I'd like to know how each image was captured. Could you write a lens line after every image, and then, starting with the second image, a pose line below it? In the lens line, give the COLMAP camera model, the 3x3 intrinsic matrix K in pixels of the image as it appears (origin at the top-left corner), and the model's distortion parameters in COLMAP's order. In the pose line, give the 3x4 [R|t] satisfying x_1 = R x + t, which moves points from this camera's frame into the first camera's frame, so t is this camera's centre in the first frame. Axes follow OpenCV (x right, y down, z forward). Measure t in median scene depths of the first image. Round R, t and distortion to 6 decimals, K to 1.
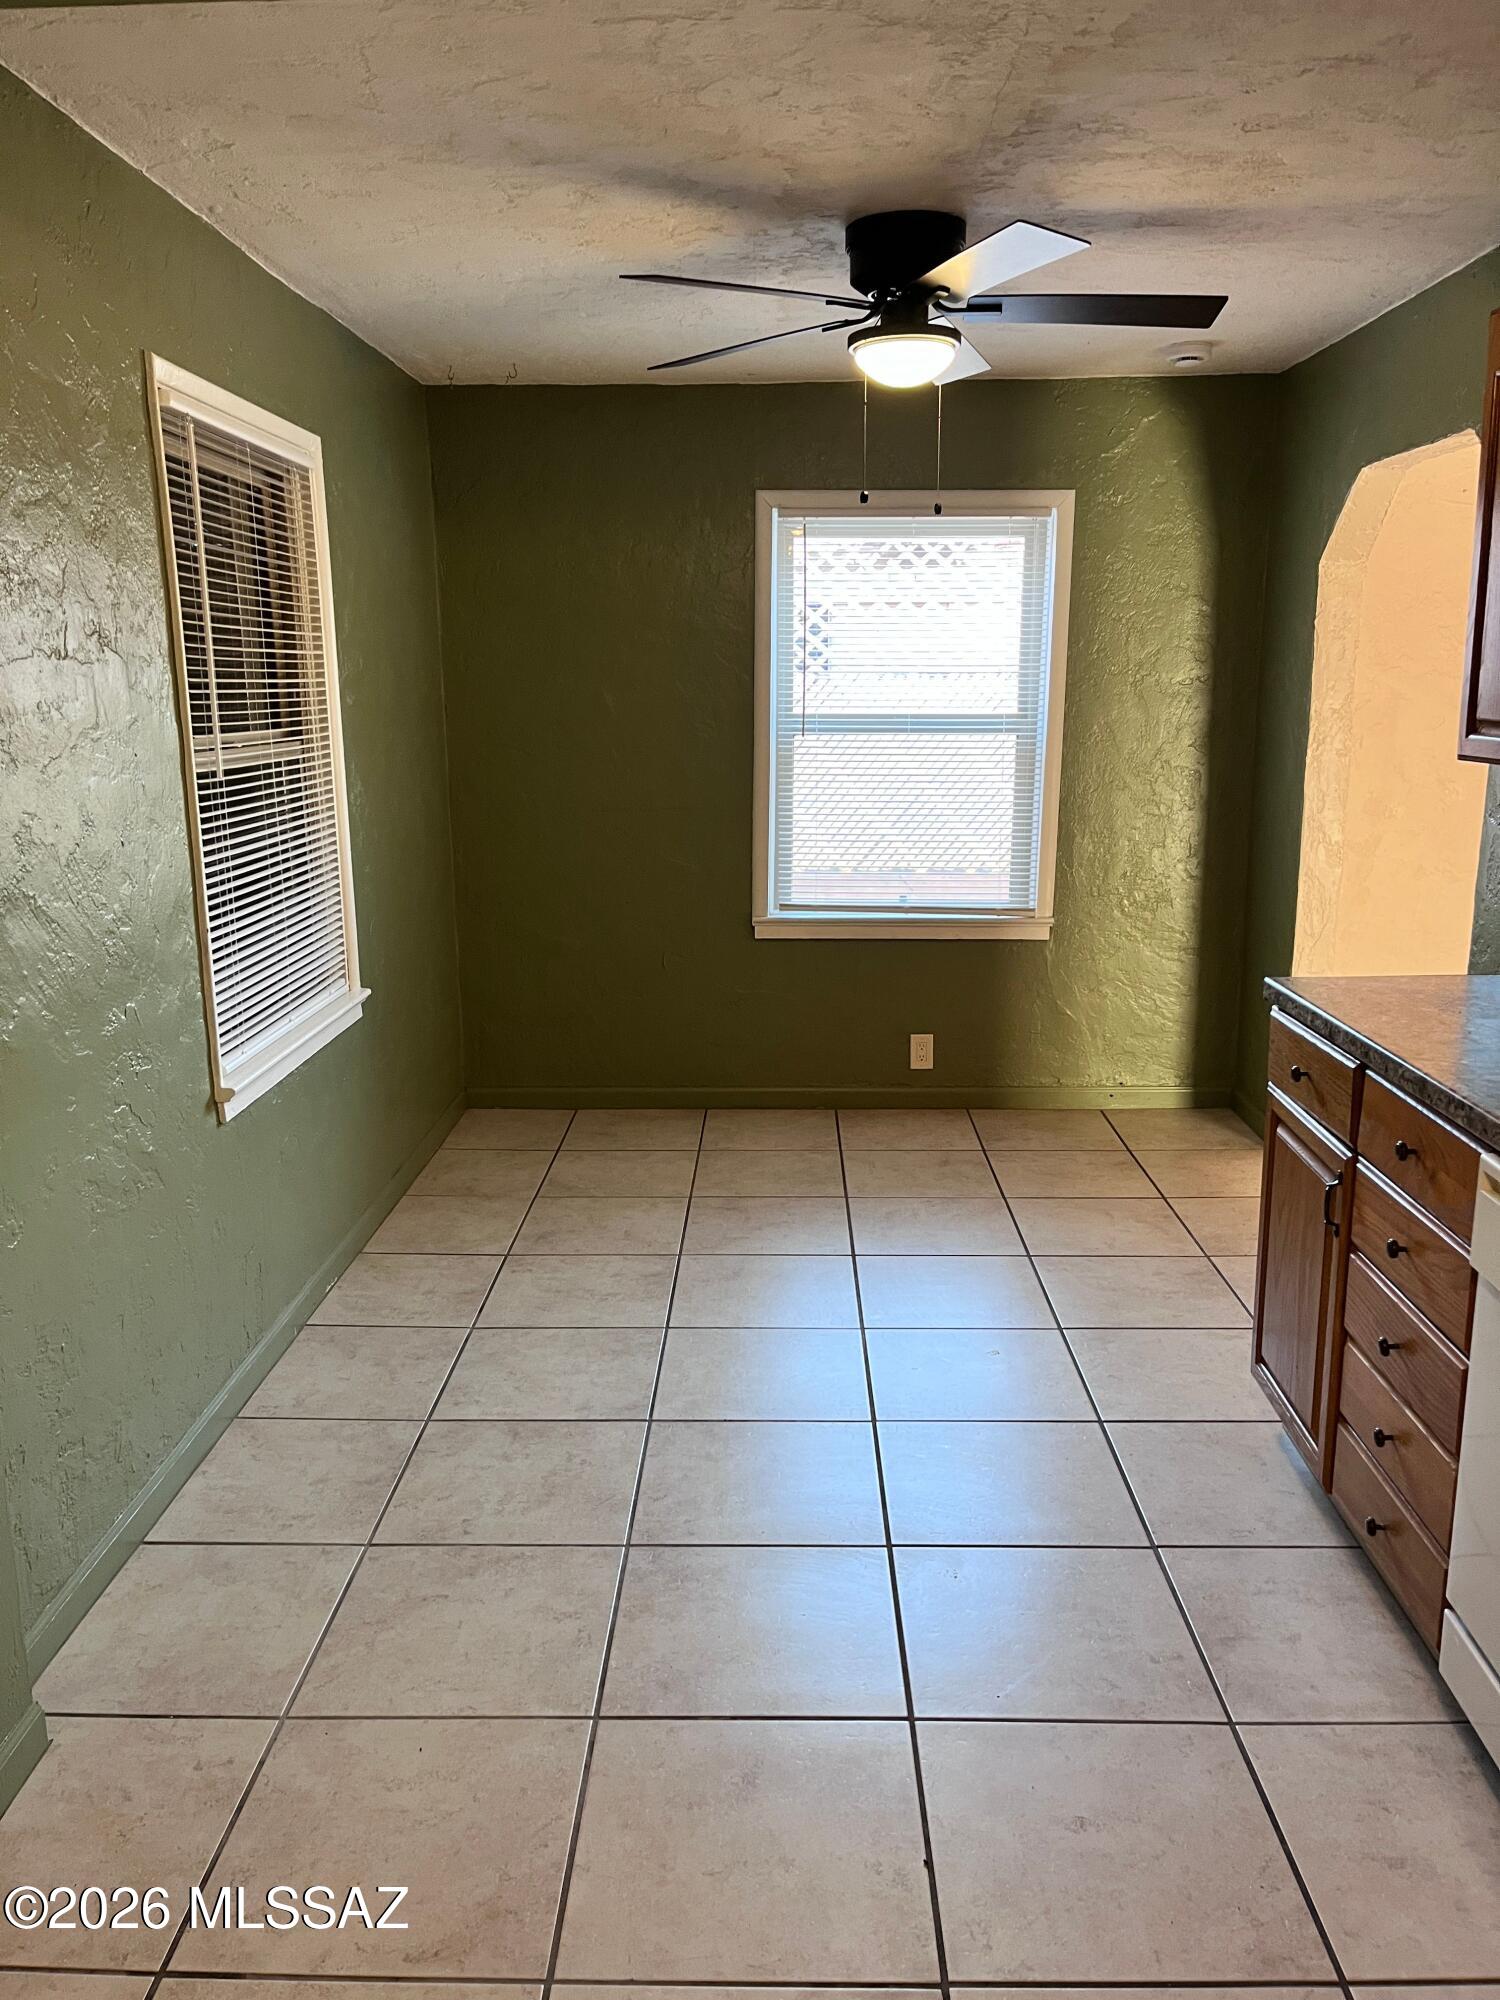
lens RADIAL K [[1518.9, 0, 750.0], [0, 1518.9, 1000.0], [0, 0, 1]] dist [0.073299, -0.155711]
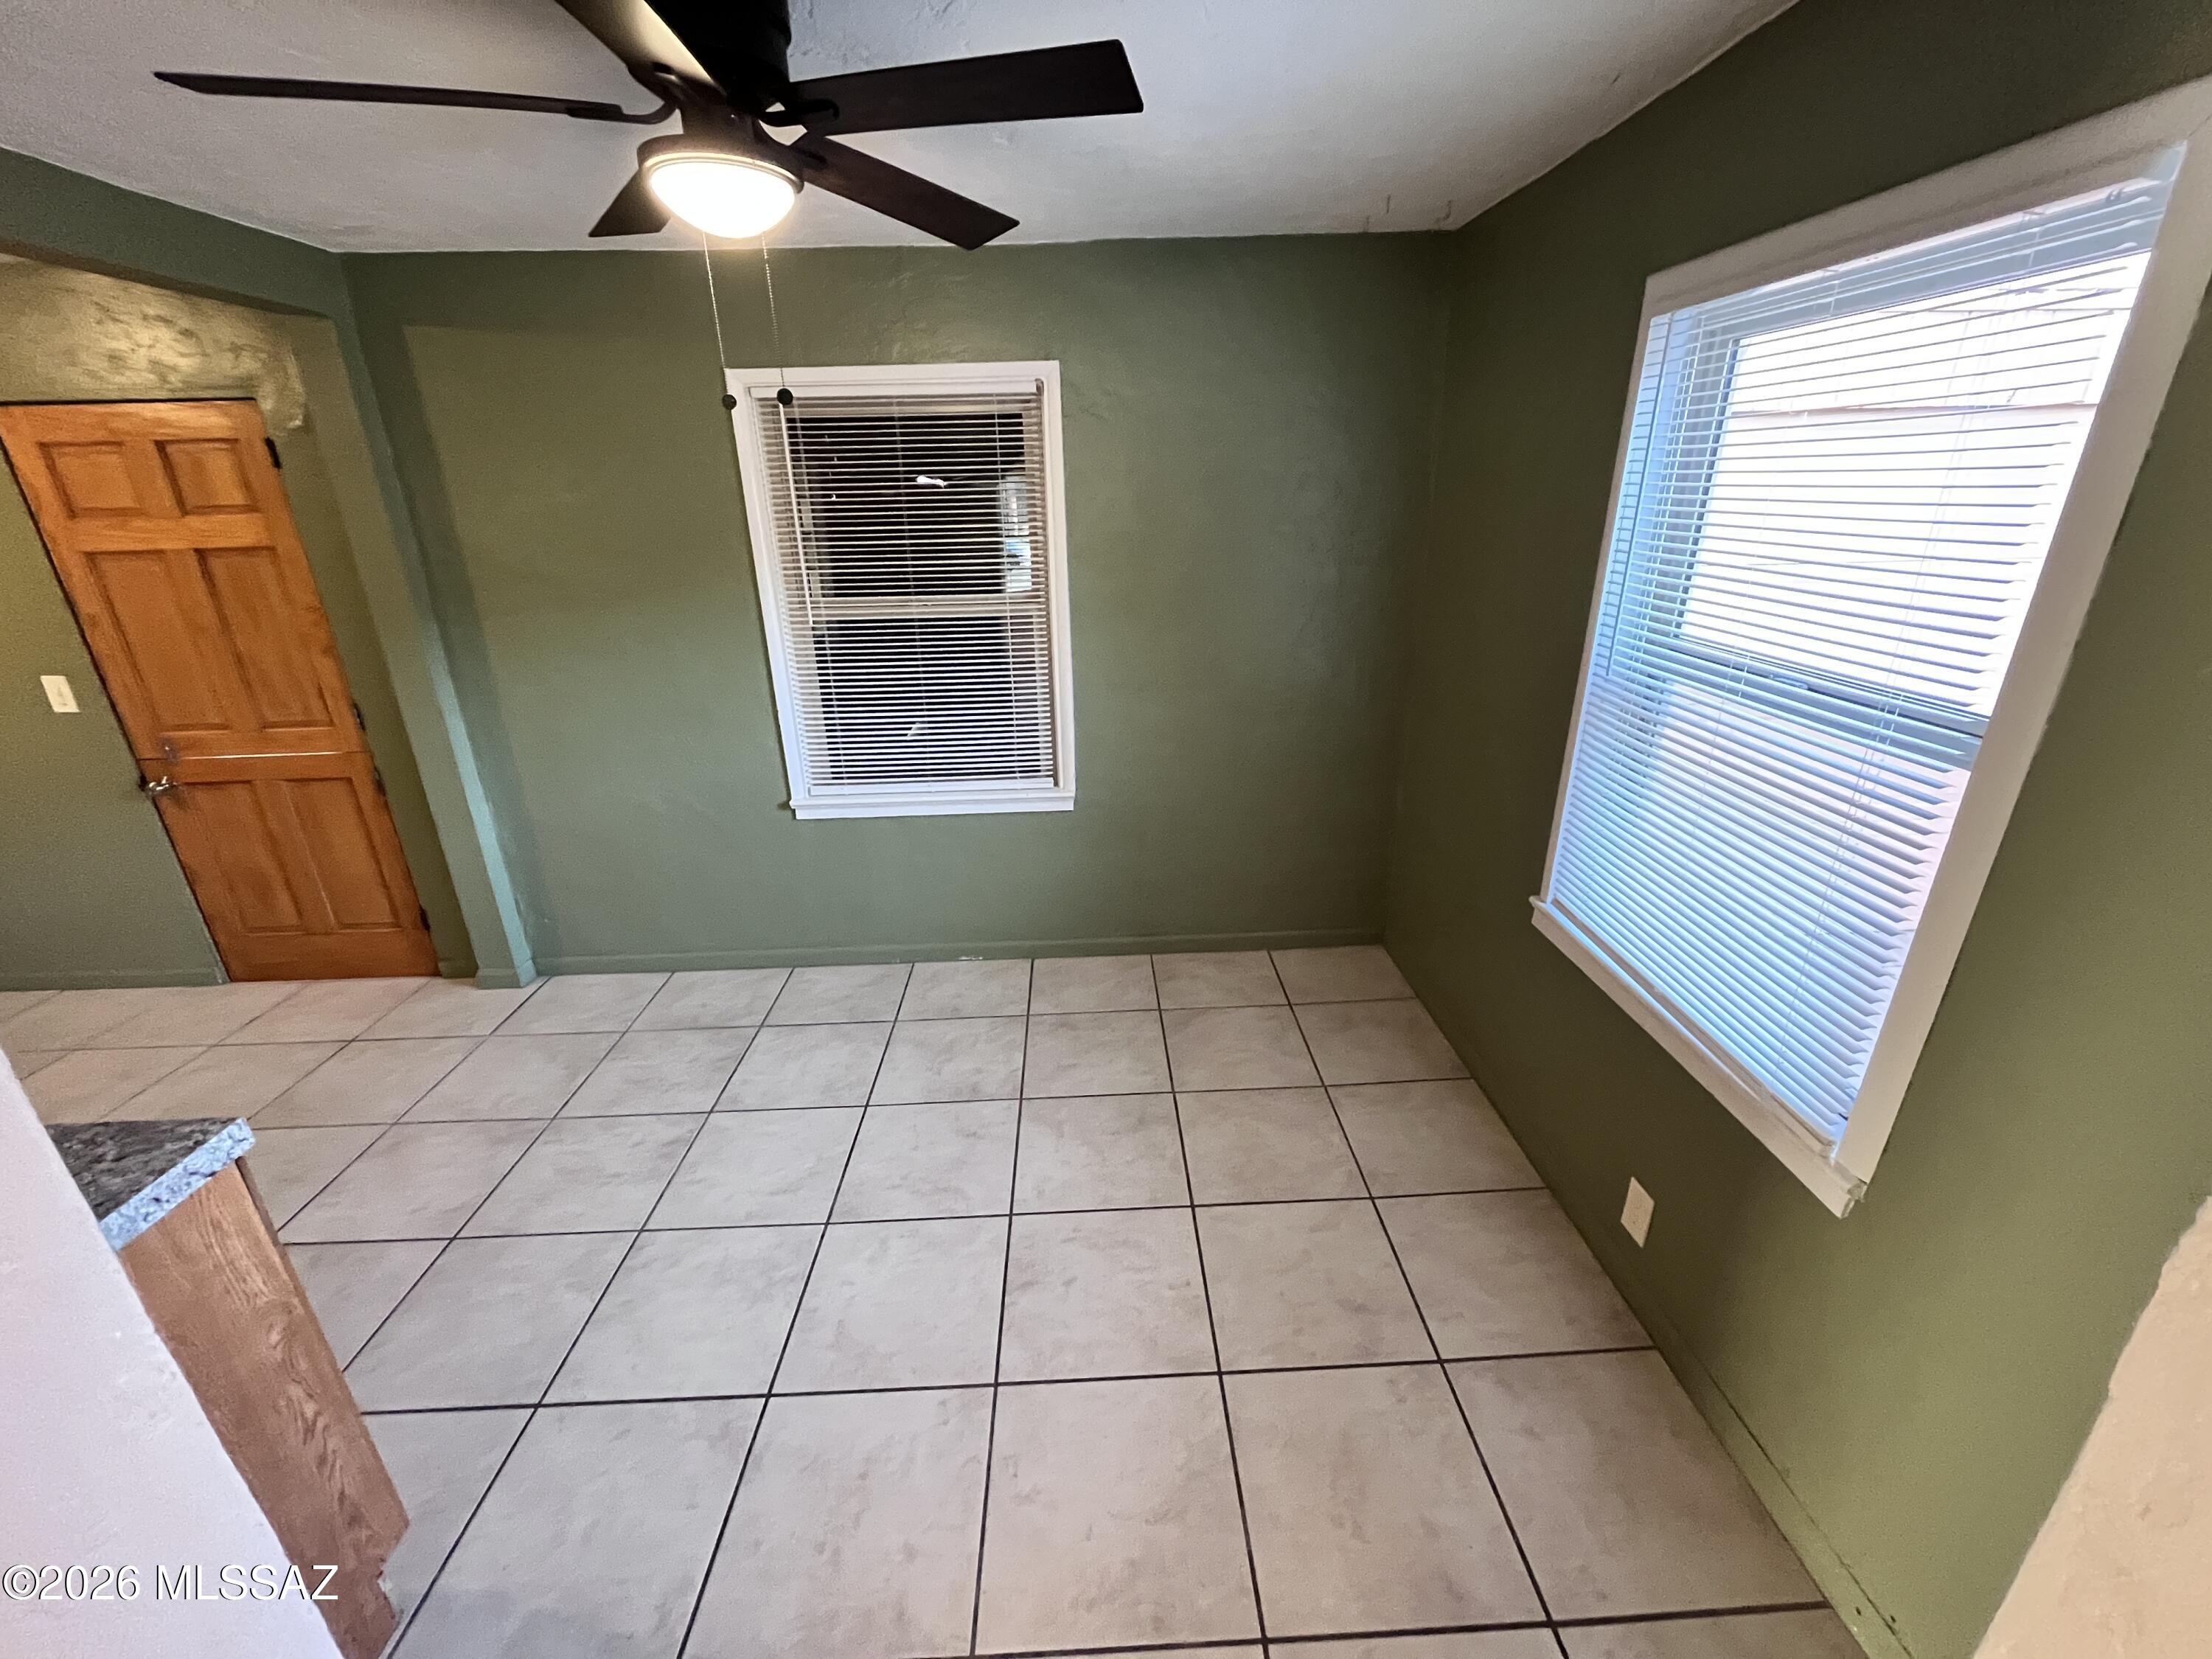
lens RADIAL K [[890.5, 0, 1111.1], [0, 890.5, 832.1], [0, 0, 1]] dist [-0.002268, -0.000693]
pose [[0.063108, 0.357960, -0.931602, 0.435441], [-0.186886, 0.921189, 0.341299, -0.219220], [0.980352, 0.152565, 0.125032, 0.823289]]
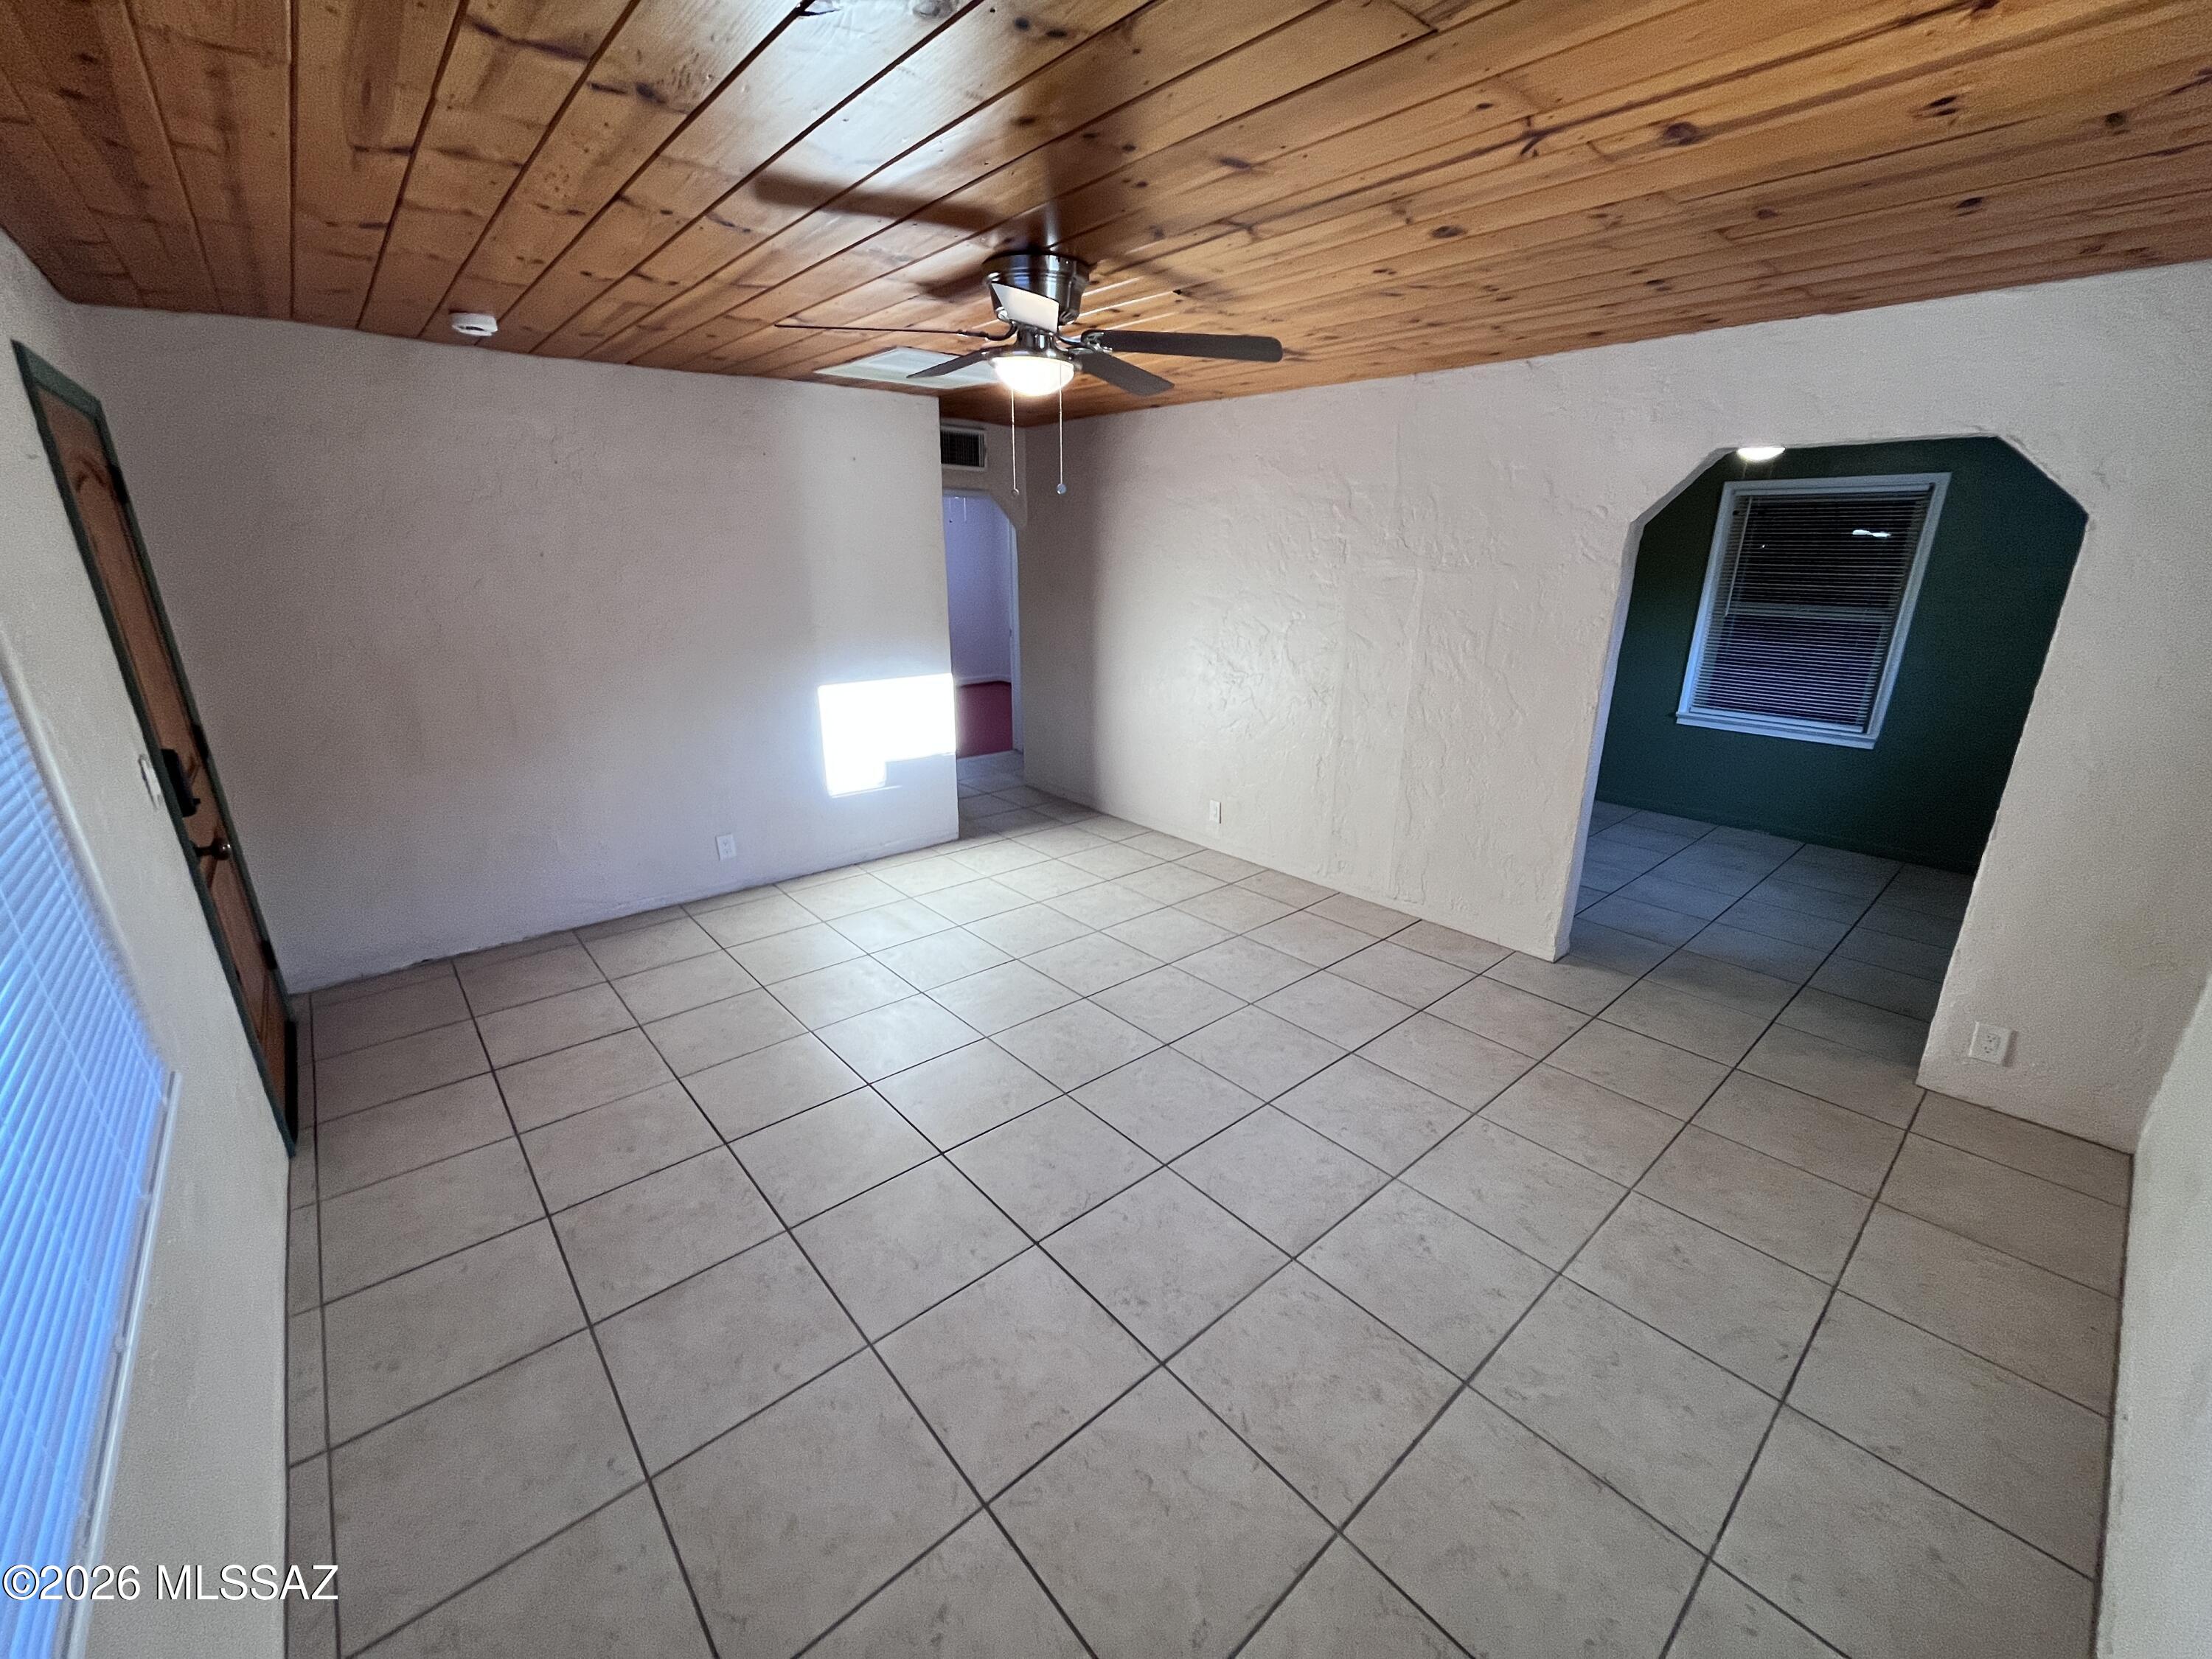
lens RADIAL K [[890.5, 0, 1111.1], [0, 890.5, 832.1], [0, 0, 1]] dist [-0.002268, -0.000693]
pose [[-0.740541, 0.213077, -0.637335, 1.178886], [-0.137040, 0.880588, 0.453634, -0.267587], [0.657889, 0.423275, -0.622912, 0.986282]]
